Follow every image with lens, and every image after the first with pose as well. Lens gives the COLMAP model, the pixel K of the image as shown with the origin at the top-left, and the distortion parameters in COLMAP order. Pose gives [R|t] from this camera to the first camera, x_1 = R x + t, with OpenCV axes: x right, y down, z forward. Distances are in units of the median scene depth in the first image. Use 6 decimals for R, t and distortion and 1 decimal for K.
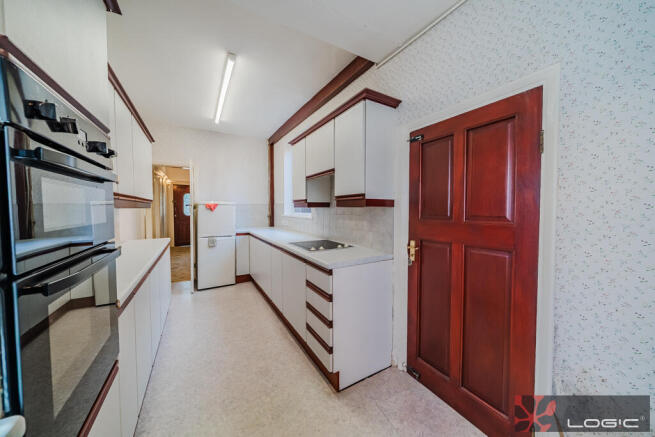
lens RADIAL K [[226.0, 0, 329.6], [0, 226.0, 215.9], [0, 0, 1]] dist [-0.001676, -0.000120]
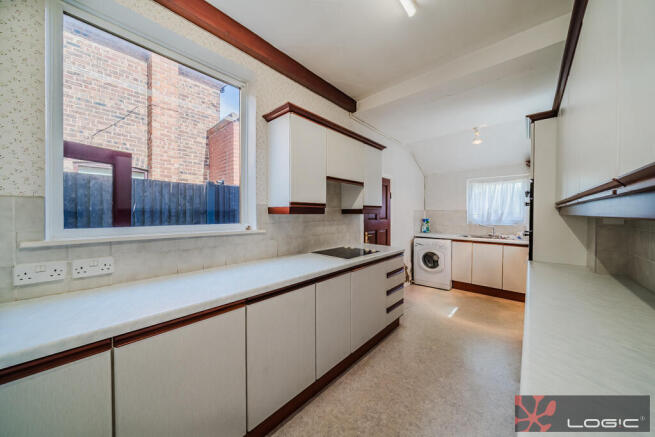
lens RADIAL K [[226.0, 0, 328.9], [0, 226.0, 217.3], [0, 0, 1]] dist [-0.001676, -0.000120]
pose [[-0.302703, -0.016311, 0.952945, -1.151579], [0.027348, 0.999293, 0.025791, -0.060303], [-0.952692, 0.033869, -0.302043, 1.641490]]
